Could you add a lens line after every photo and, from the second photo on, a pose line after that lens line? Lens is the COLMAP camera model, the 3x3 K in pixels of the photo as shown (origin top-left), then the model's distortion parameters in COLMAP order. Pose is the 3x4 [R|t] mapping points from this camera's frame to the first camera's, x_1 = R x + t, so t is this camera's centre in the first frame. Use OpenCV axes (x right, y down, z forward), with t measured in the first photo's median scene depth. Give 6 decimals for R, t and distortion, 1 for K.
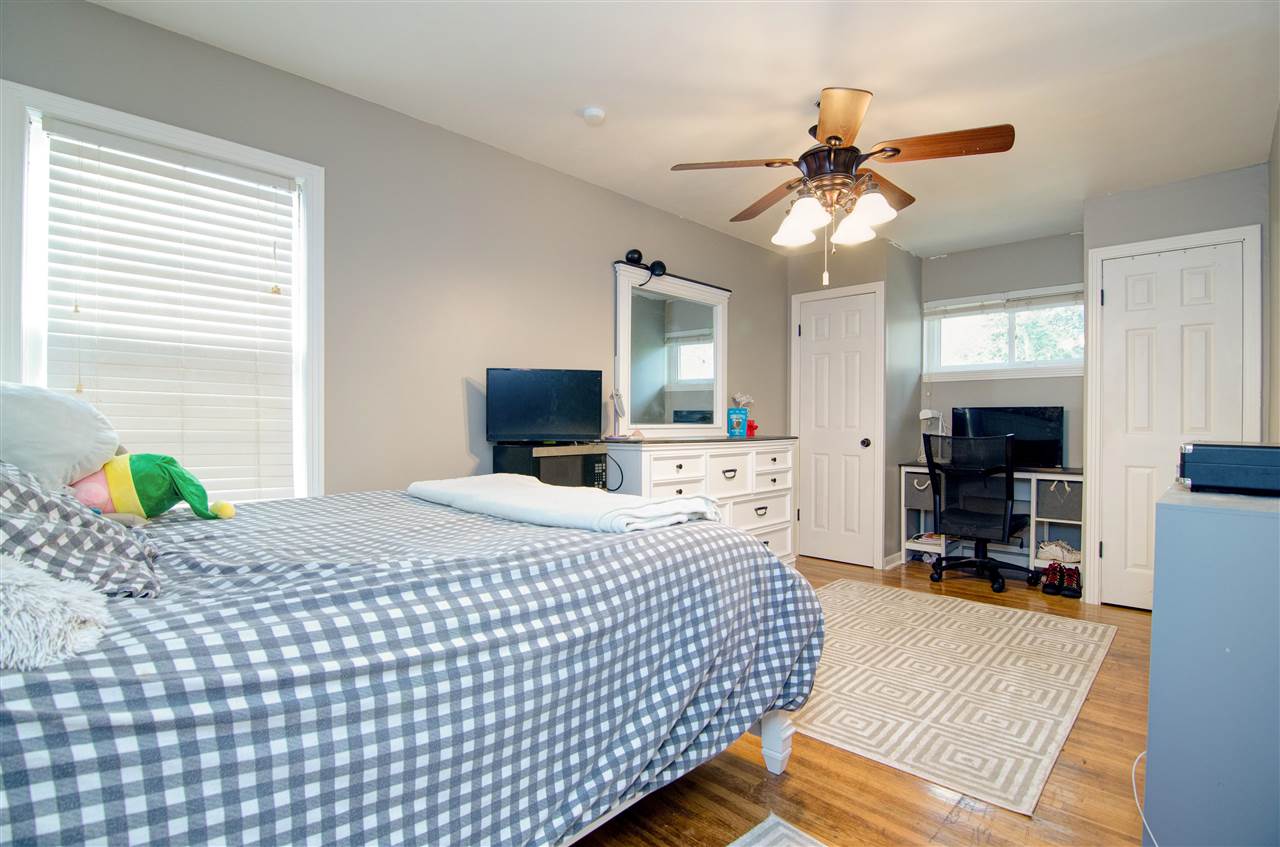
lens RADIAL K [[632.2, 0, 638.3], [0, 632.2, 424.5], [0, 0, 1]] dist [-0.008544, -0.008398]
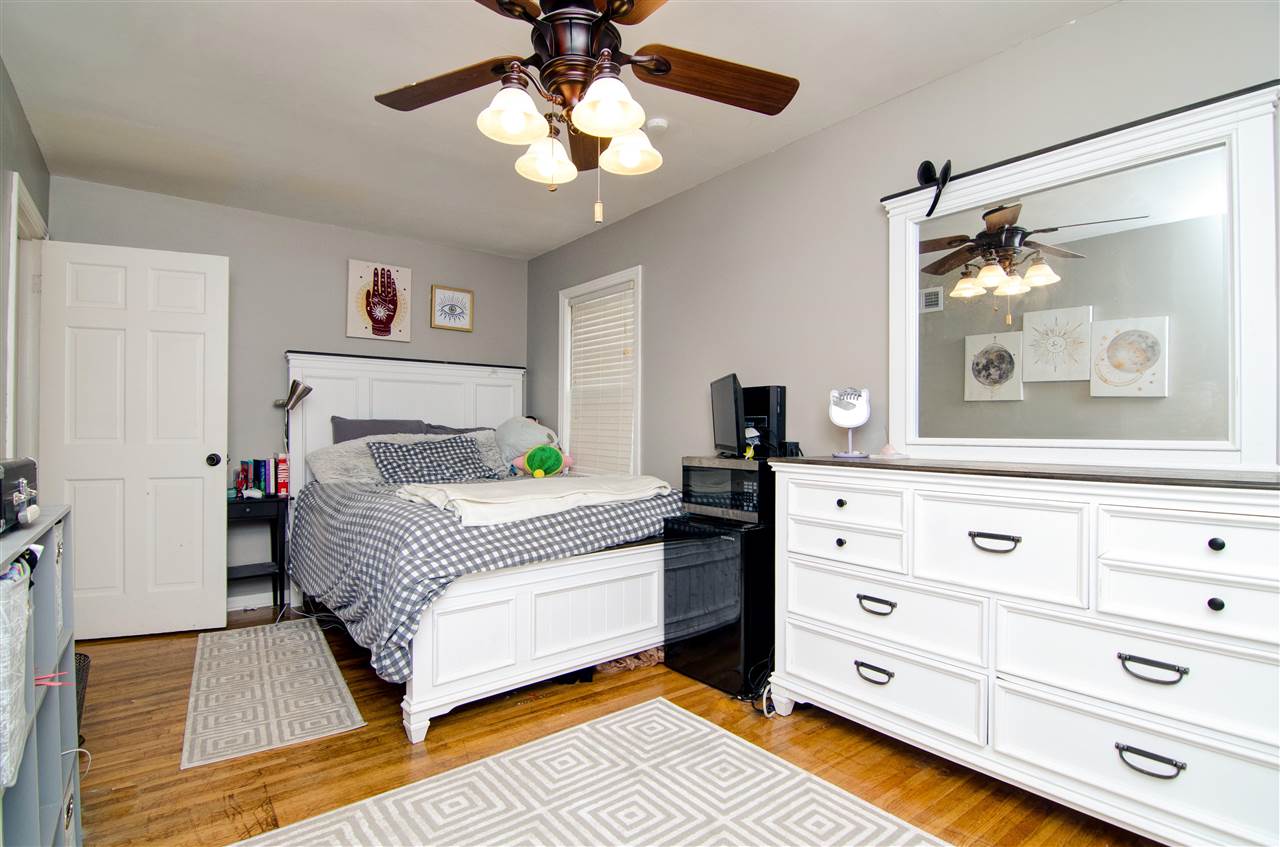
lens RADIAL K [[632.2, 0, 639.0], [0, 632.2, 425.8], [0, 0, 1]] dist [-0.008544, -0.008398]
pose [[-0.156303, -0.004428, -0.987699, 0.663729], [-0.002670, 0.999988, -0.004061, -0.008055], [0.987705, 0.002002, -0.156313, 0.814036]]
